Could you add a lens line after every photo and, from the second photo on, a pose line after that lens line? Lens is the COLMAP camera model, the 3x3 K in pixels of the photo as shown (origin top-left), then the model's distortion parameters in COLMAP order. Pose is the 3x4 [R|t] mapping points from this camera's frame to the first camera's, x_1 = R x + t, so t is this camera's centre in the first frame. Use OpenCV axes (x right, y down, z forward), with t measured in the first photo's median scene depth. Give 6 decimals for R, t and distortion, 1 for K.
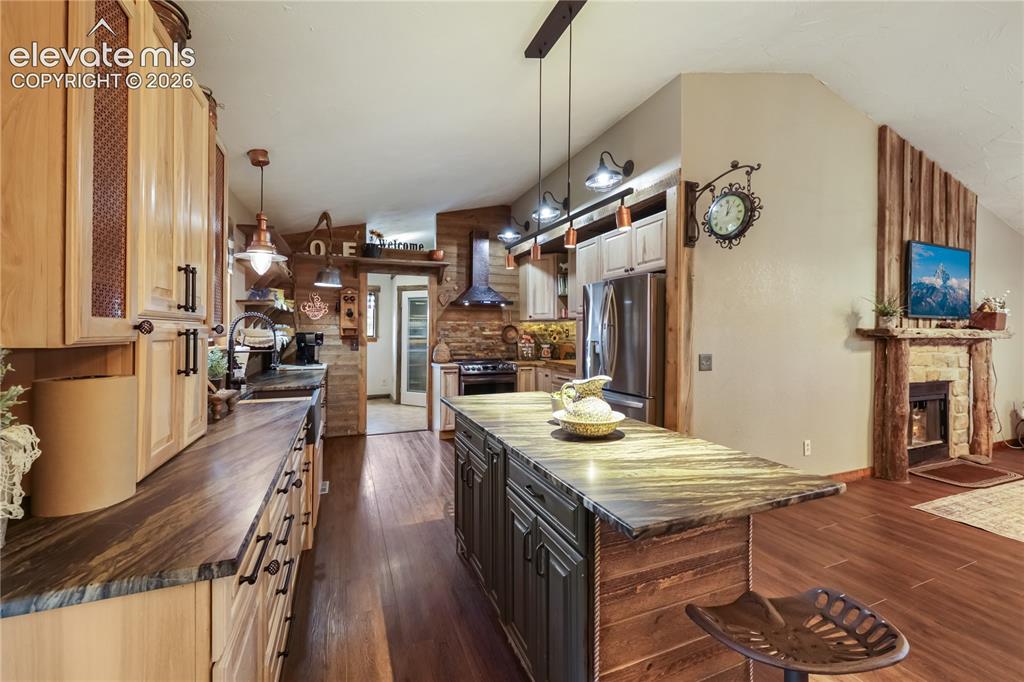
lens RADIAL K [[420.4, 0, 511.6], [0, 420.4, 331.5], [0, 0, 1]] dist [-0.000772, -0.000055]
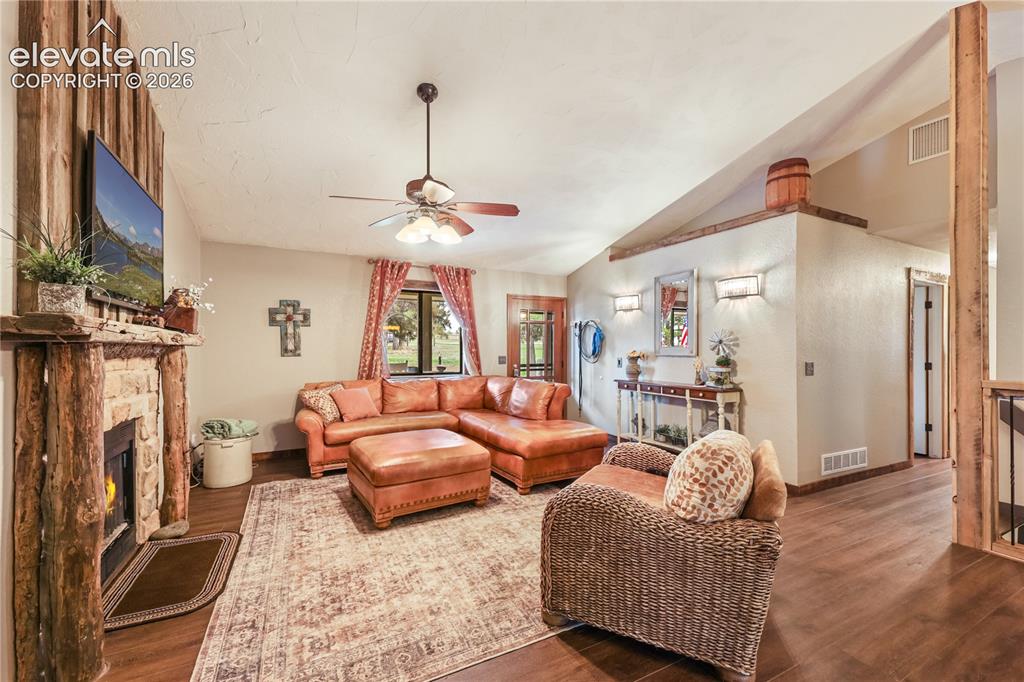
lens RADIAL K [[419.4, 0, 511.1], [0, 419.4, 349.6], [0, 0, 1]] dist [0.031745, -0.012408]
pose [[-0.084962, -0.006994, 0.996360, 0.396283], [-0.002825, 0.999973, 0.006779, 0.016665], [-0.996380, -0.002239, -0.084979, 0.524722]]
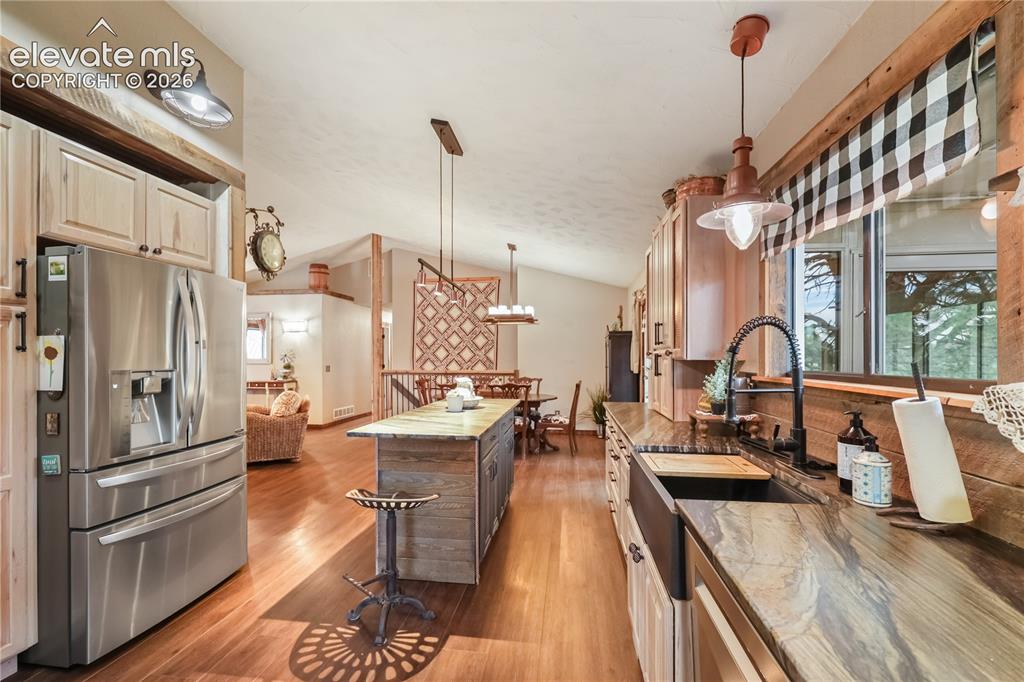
lens RADIAL K [[430.7, 0, 510.6], [0, 430.7, 352.3], [0, 0, 1]] dist [-0.000300, 0.000153]
pose [[-0.867029, 0.001840, 0.498255, -0.392232], [-0.002142, 0.999970, -0.007421, 0.001758], [-0.498253, -0.007502, -0.866999, 1.056752]]
